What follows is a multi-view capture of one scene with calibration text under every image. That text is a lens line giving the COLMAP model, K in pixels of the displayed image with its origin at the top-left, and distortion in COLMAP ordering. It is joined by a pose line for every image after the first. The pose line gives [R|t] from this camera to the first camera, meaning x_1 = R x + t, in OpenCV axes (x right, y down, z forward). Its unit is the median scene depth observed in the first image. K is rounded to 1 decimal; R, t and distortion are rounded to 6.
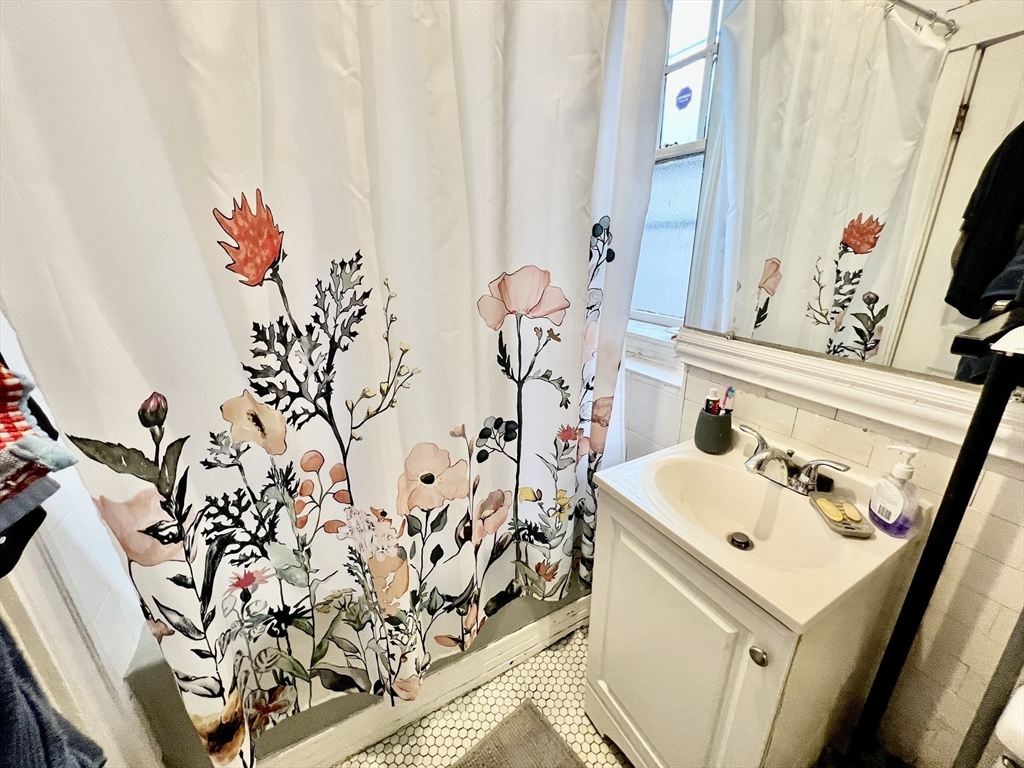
lens RADIAL K [[411.6, 0, 513.1], [0, 411.6, 382.7], [0, 0, 1]] dist [-0.004166, -0.000413]
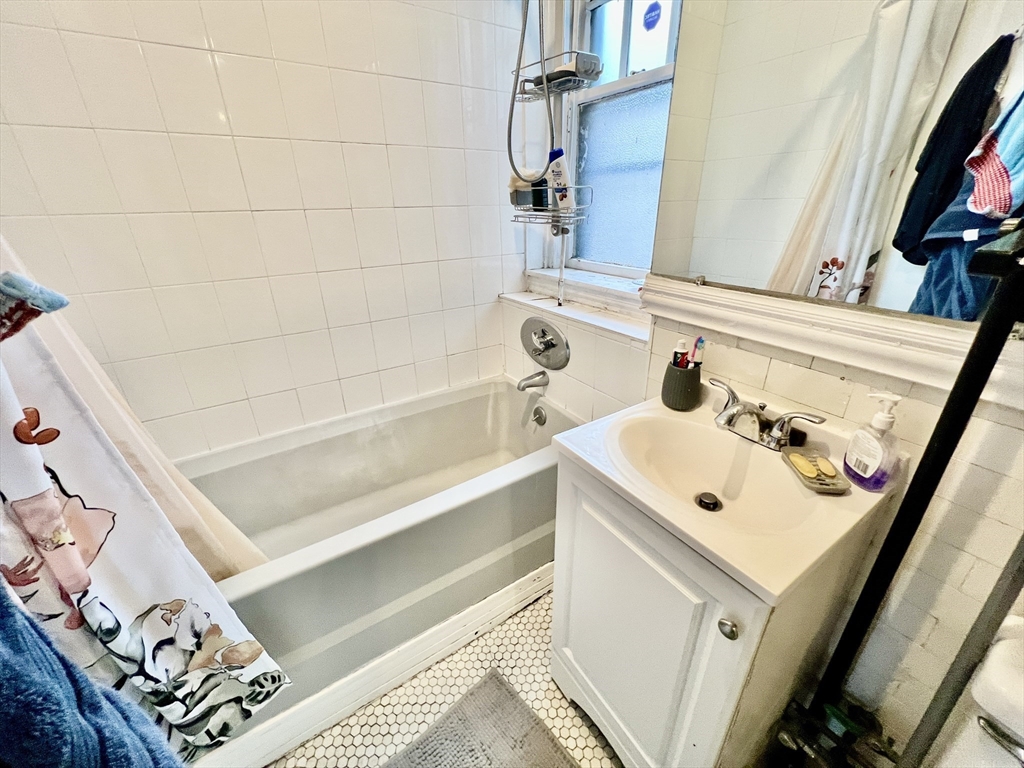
lens RADIAL K [[411.0, 0, 511.2], [0, 411.0, 384.0], [0, 0, 1]] dist [-0.003384, 0.000024]
pose [[0.997754, -0.035227, 0.056981, 0.058255], [0.030025, 0.995516, 0.089700, 0.020418], [-0.059885, -0.087788, 0.994338, 0.115322]]
